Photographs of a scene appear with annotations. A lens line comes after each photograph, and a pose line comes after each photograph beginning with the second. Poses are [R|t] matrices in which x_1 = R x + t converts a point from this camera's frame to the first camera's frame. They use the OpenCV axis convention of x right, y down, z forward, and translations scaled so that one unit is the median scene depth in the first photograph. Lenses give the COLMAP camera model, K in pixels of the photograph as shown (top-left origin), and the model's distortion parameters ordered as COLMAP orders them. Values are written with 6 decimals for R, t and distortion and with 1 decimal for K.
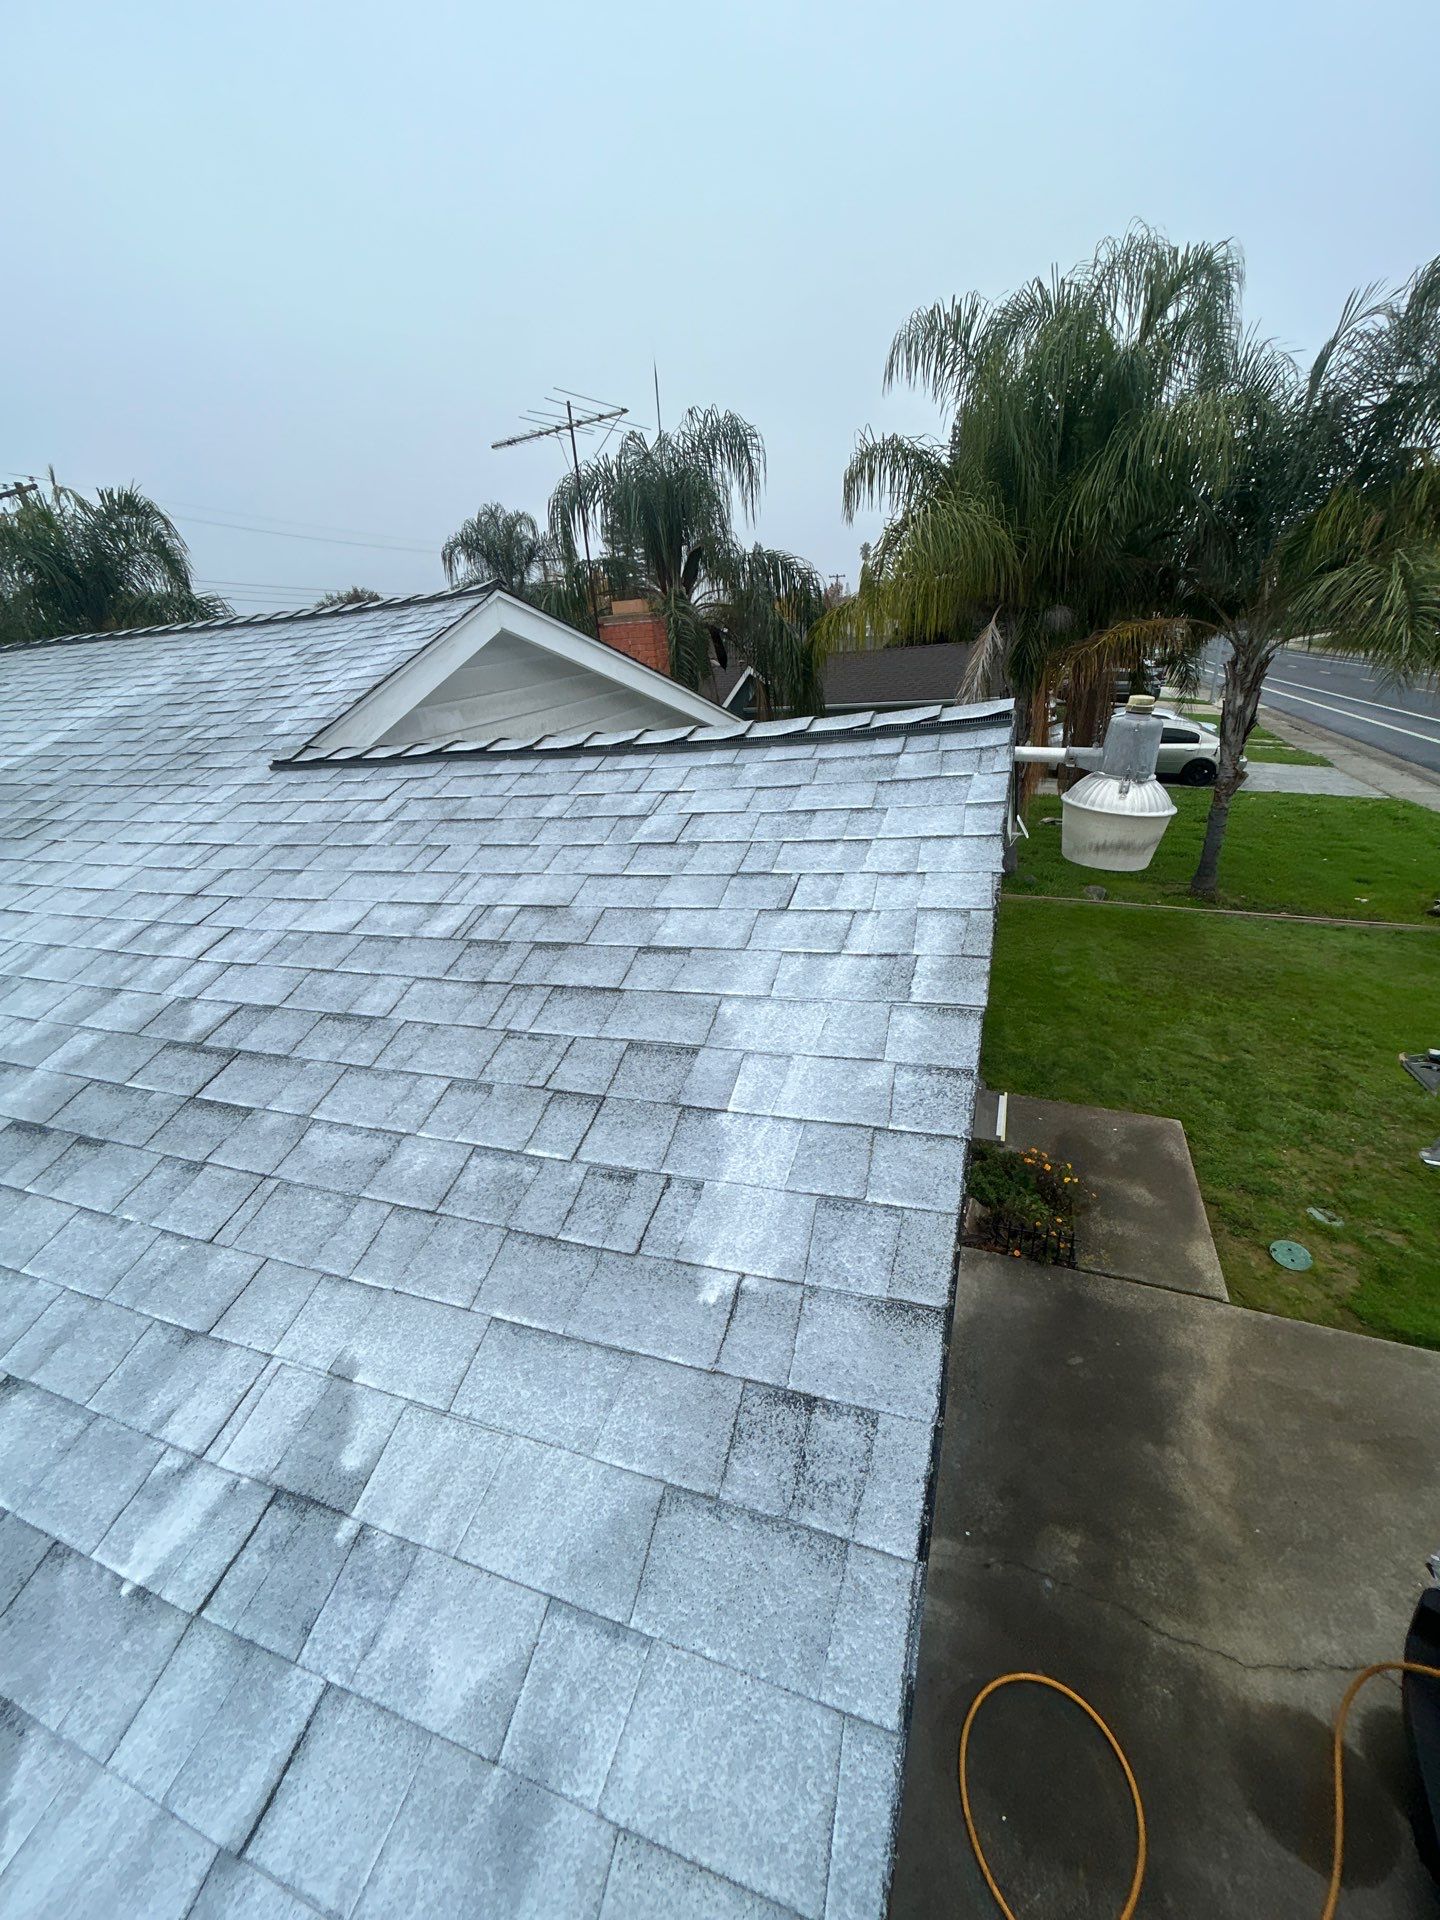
lens RADIAL K [[771.8, 0, 725.5], [0, 771.8, 954.9], [0, 0, 1]] dist [-0.002536, 0.000125]
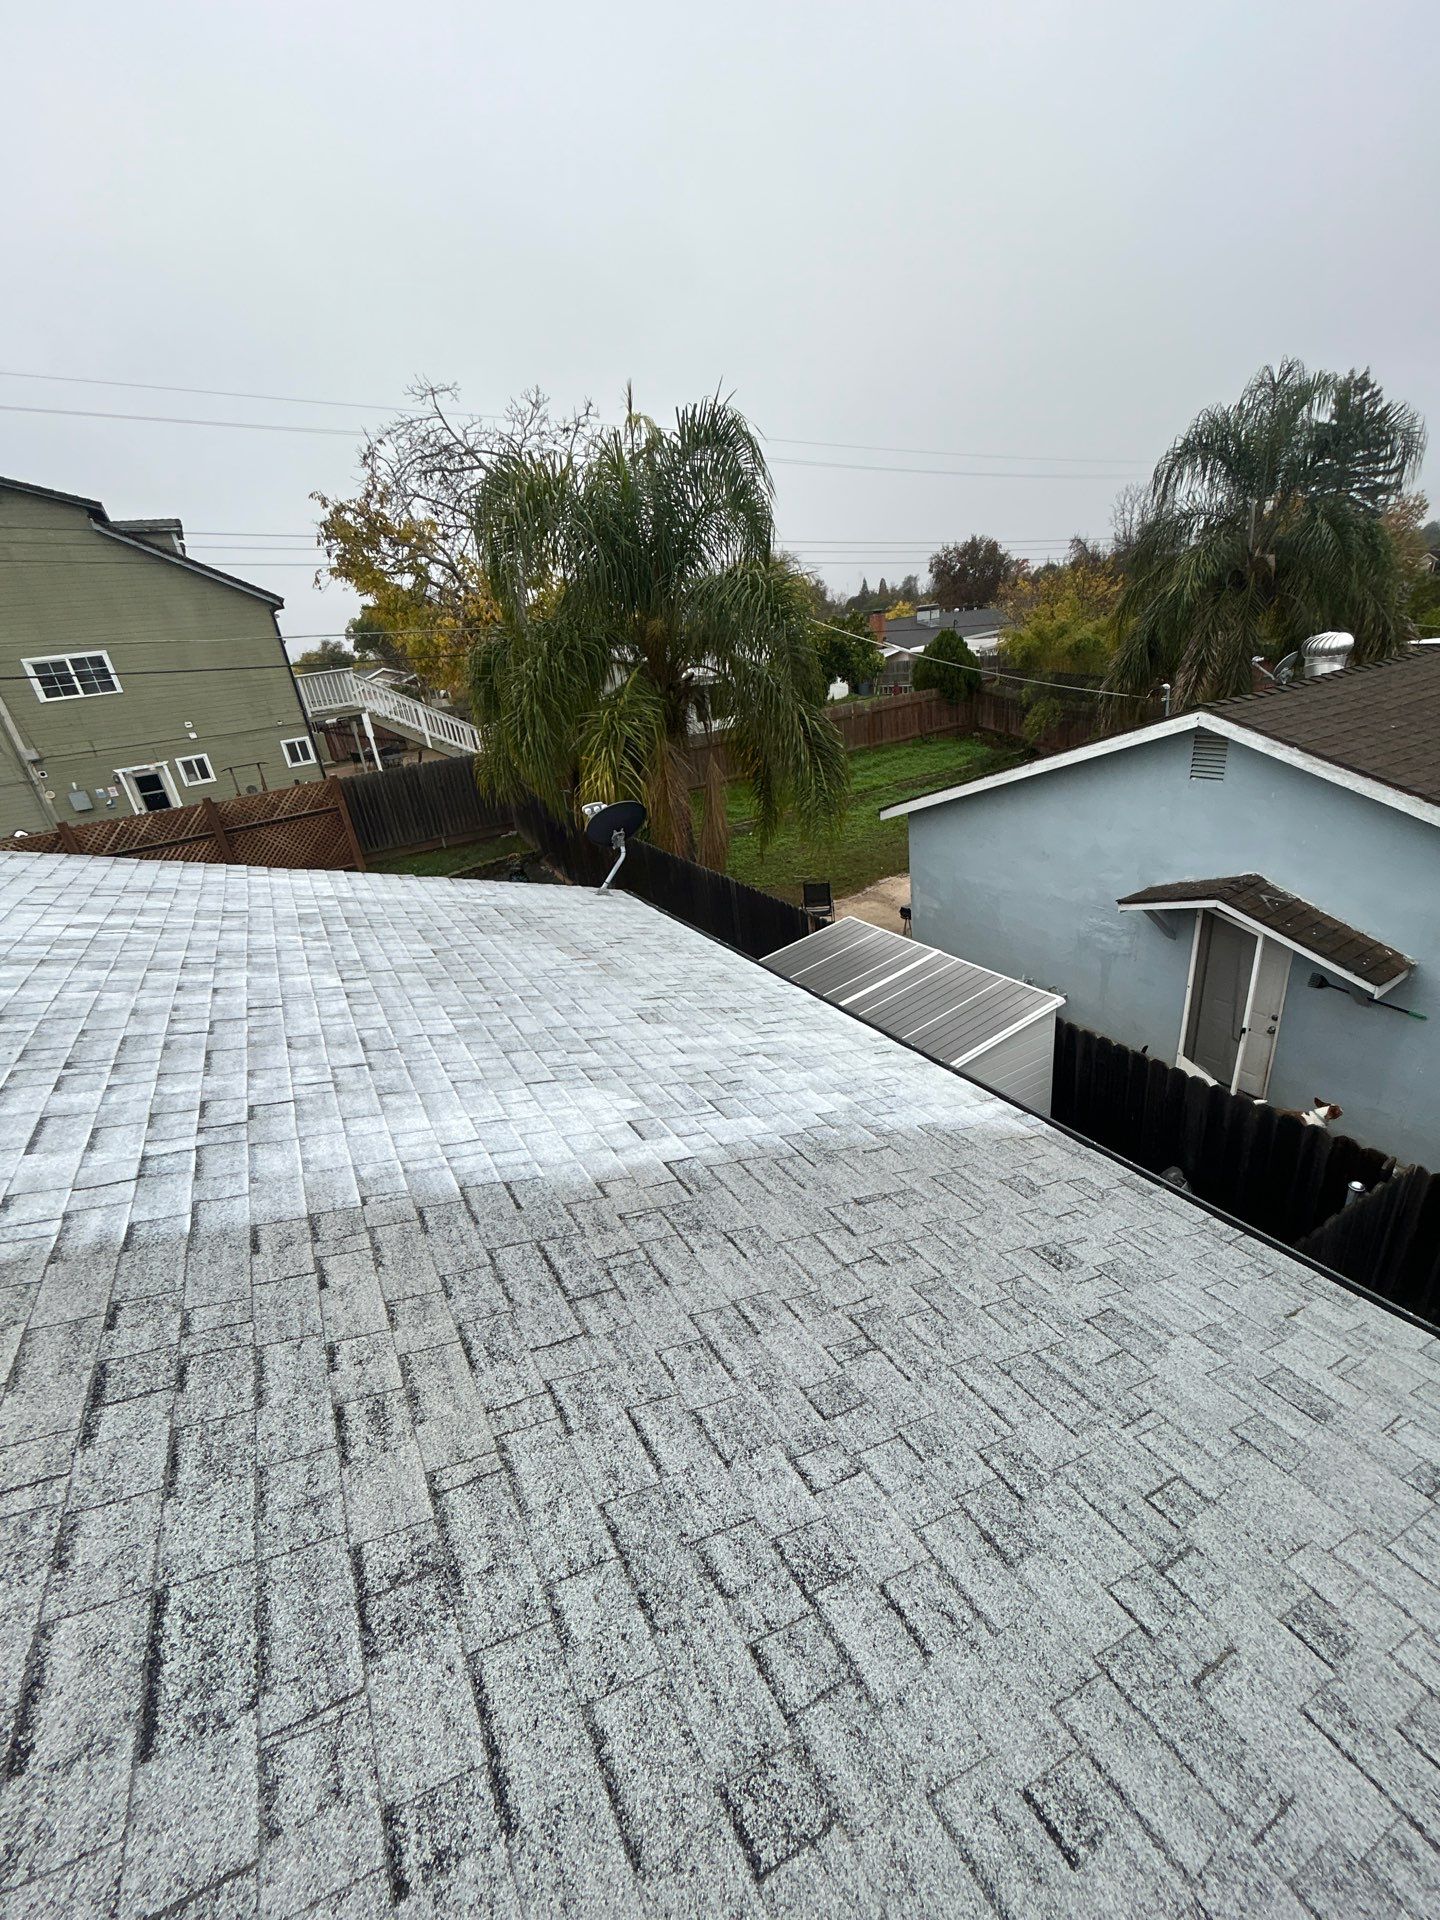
lens RADIAL K [[771.8, 0, 725.5], [0, 771.8, 954.9], [0, 0, 1]] dist [-0.002536, 0.000125]
pose [[0.777143, 0.243479, -0.580316, -0.306286], [-0.208442, 0.969663, 0.127695, -0.256910], [0.593802, 0.021725, 0.804318, 0.518248]]
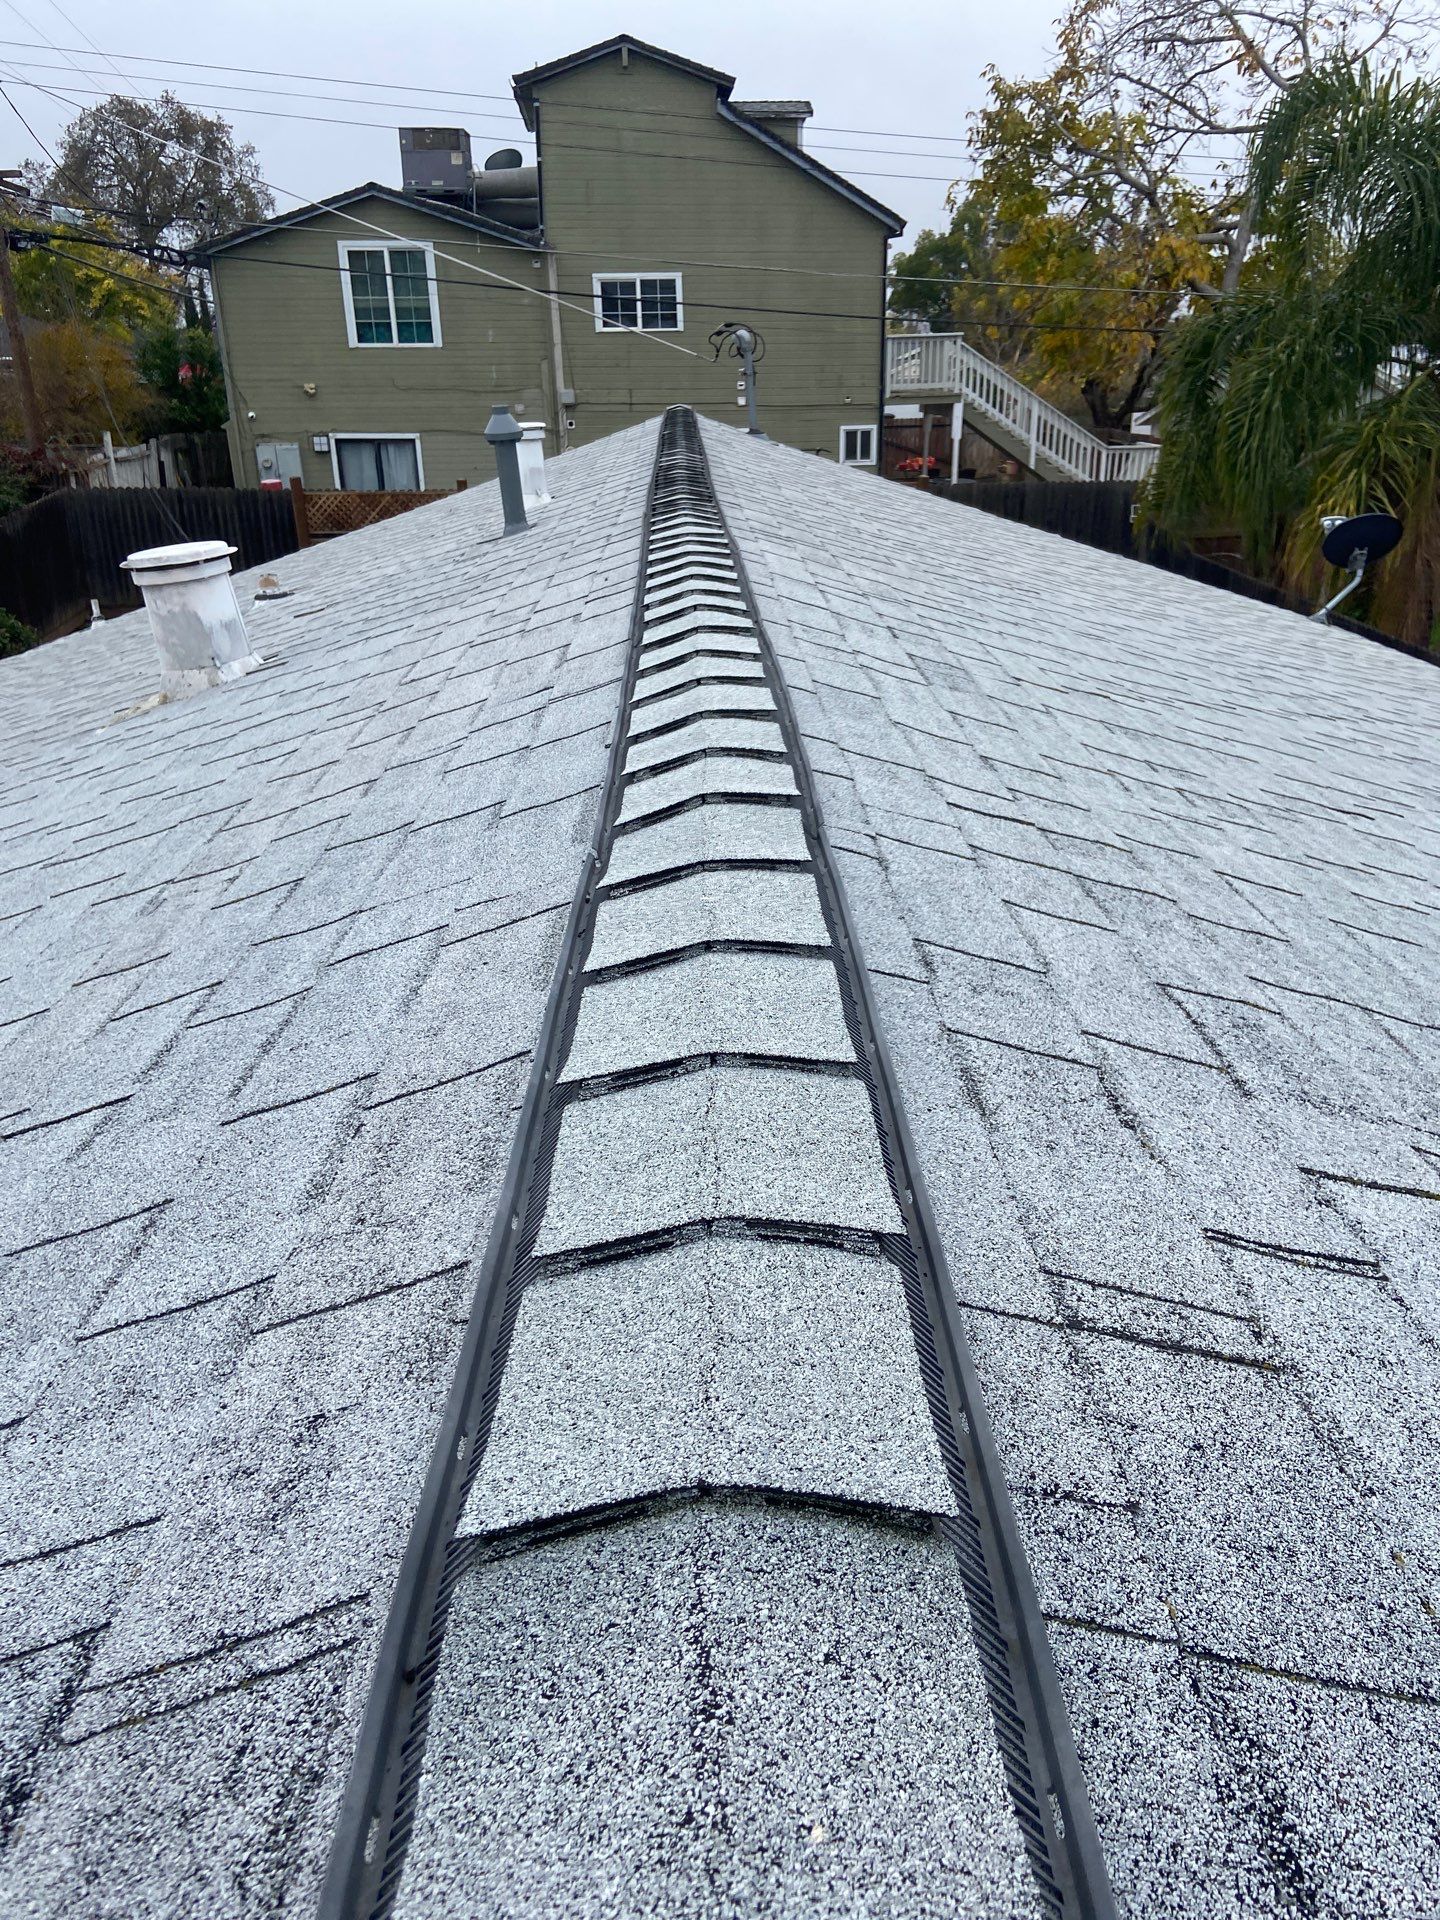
lens RADIAL K [[1457.1, 0, 750.2], [0, 1457.1, 946.6], [0, 0, 1]] dist [0.098013, -0.110874]
pose [[0.392089, 0.419332, -0.818796, -0.074825], [-0.393684, 0.880929, 0.262633, -0.158592], [0.831432, 0.219371, 0.510488, 0.264753]]
